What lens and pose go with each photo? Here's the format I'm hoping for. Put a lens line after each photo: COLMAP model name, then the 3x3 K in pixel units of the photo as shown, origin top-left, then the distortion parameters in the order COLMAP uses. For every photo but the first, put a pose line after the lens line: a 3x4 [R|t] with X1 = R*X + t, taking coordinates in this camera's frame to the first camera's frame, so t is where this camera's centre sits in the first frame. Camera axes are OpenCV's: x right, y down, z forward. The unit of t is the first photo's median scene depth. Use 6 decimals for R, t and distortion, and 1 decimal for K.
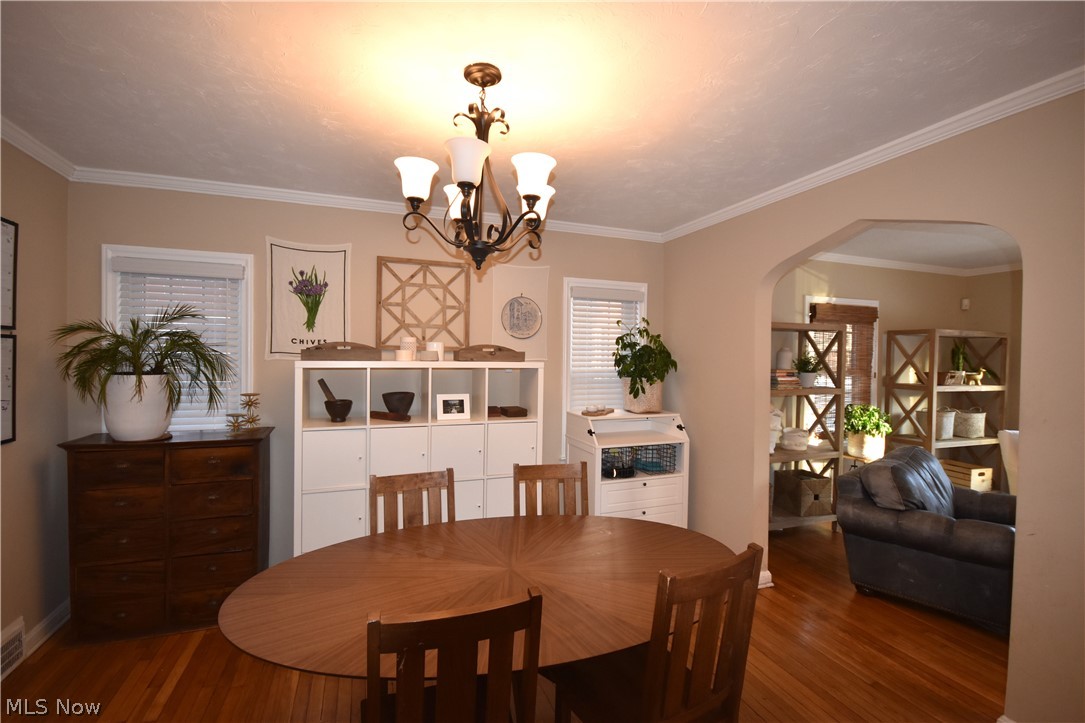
lens RADIAL K [[477.6, 0, 544.0], [0, 477.6, 360.3], [0, 0, 1]] dist [-0.003111, -0.000148]
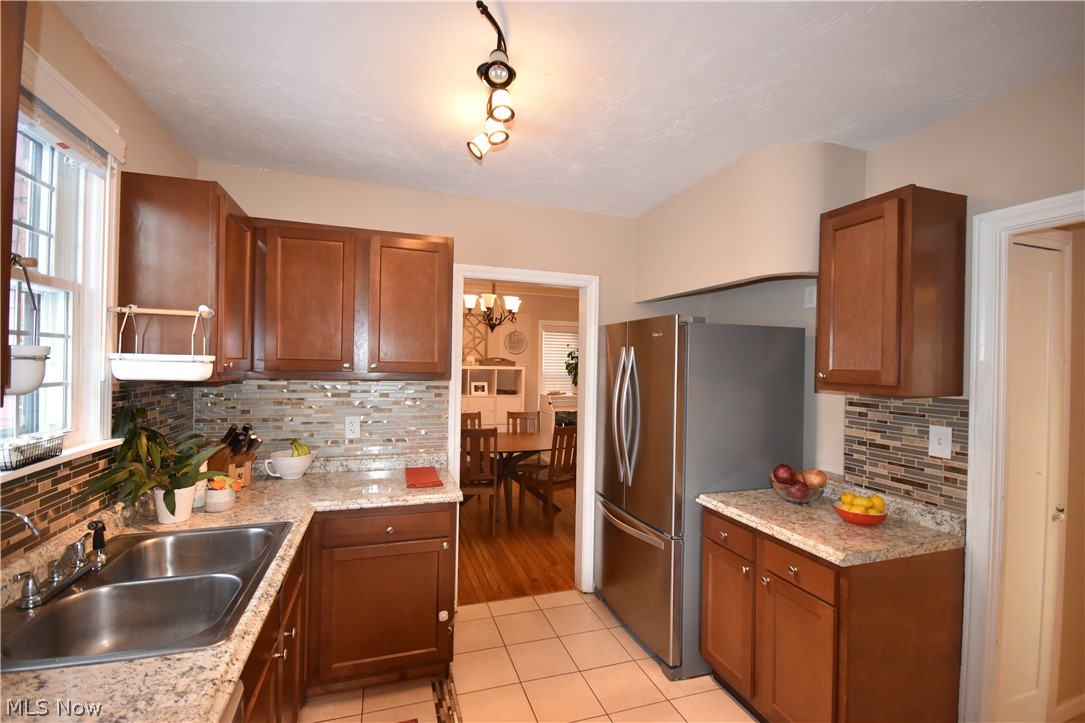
lens RADIAL K [[477.6, 0, 541.3], [0, 477.6, 362.6], [0, 0, 1]] dist [-0.003111, -0.000148]
pose [[0.999386, 0.004007, -0.034809, 0.131931], [-0.004355, 0.999941, -0.009904, 0.006676], [0.034767, 0.010049, 0.999345, -0.942765]]
